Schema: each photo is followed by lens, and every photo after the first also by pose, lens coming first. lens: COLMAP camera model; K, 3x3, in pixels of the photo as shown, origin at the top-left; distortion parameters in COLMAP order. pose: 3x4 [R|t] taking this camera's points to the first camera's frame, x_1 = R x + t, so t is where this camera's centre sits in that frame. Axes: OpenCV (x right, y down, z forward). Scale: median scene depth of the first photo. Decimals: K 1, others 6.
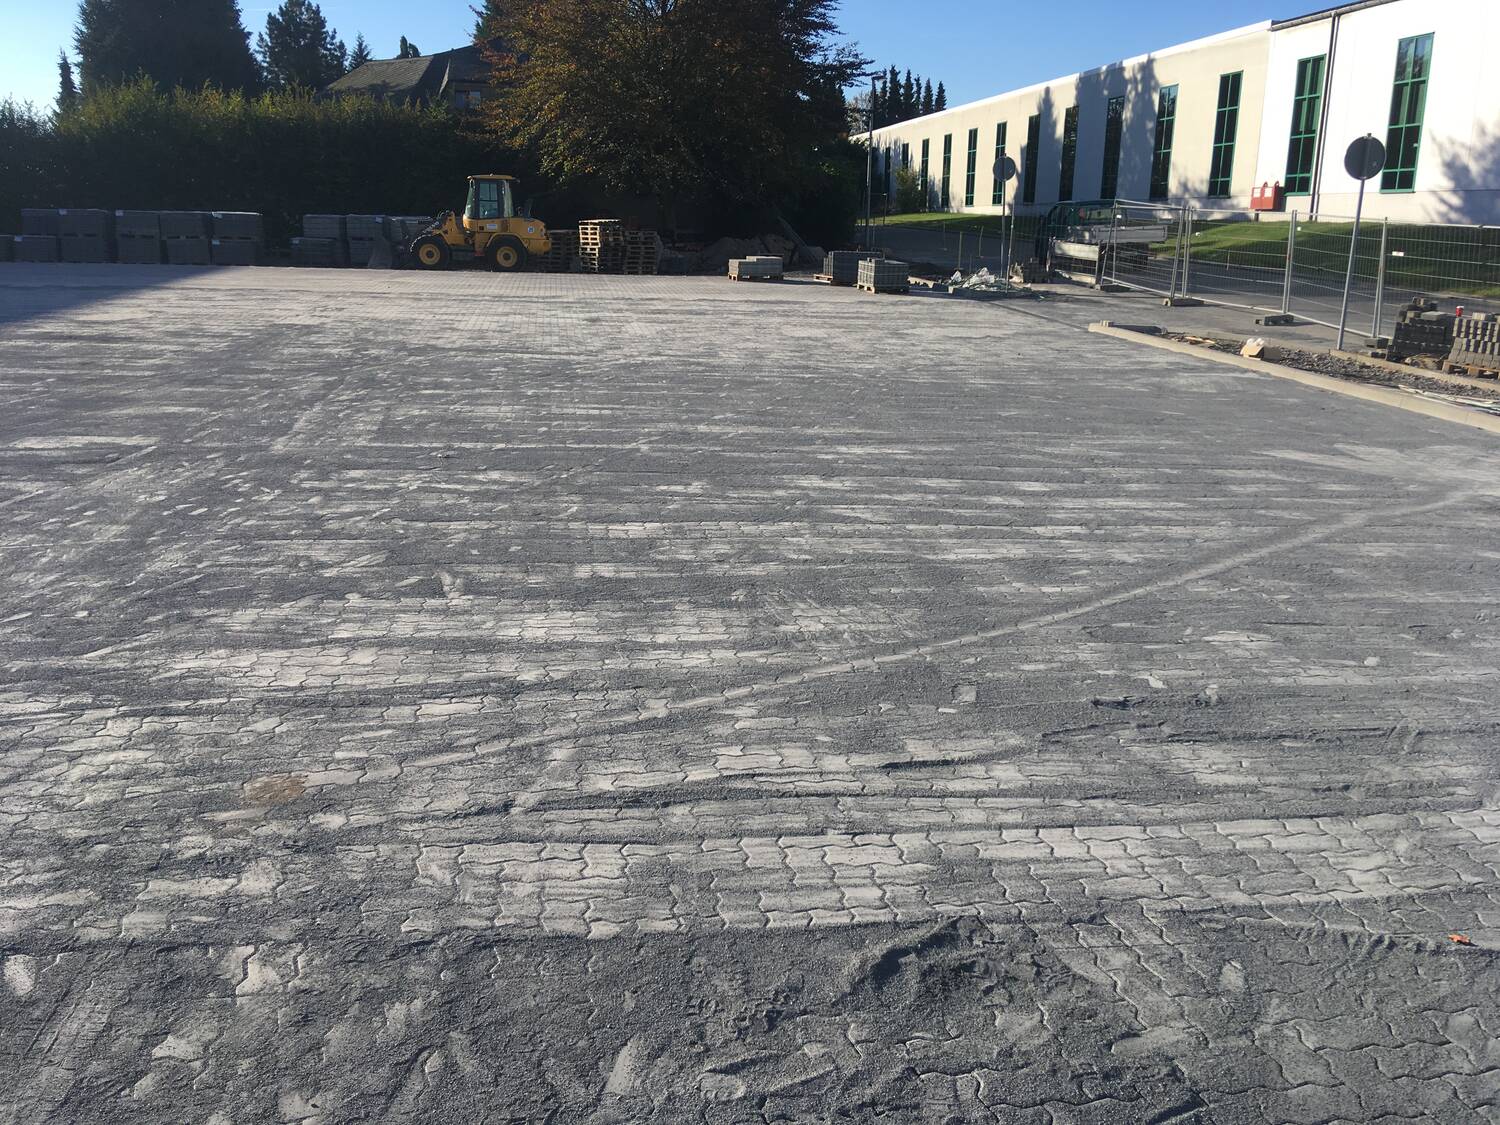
lens RADIAL K [[1271.1, 0, 739.0], [0, 1271.1, 569.9], [0, 0, 1]] dist [0.118042, -0.173685]
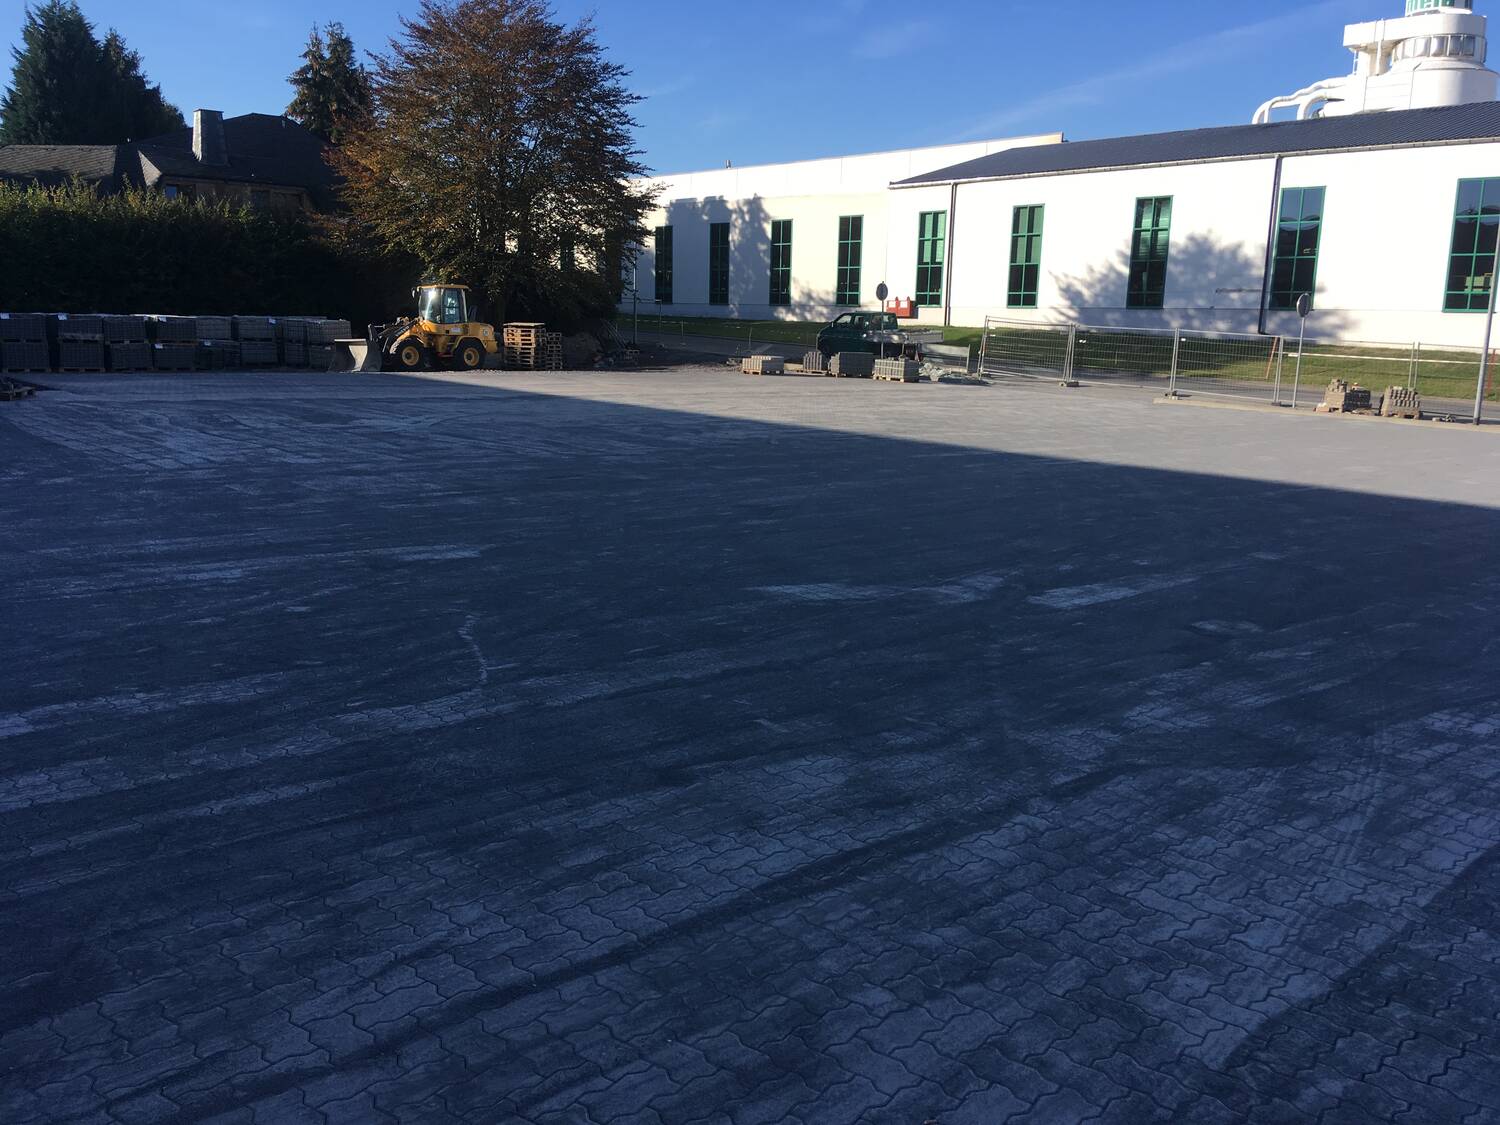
lens RADIAL K [[1271.1, 0, 751.7], [0, 1271.1, 560.6], [0, 0, 1]] dist [0.118042, -0.173685]
pose [[0.827324, -0.101957, 0.552395, -0.523484], [0.137595, 0.990214, -0.023312, -0.010873], [-0.544612, 0.095293, 0.833257, -0.024746]]
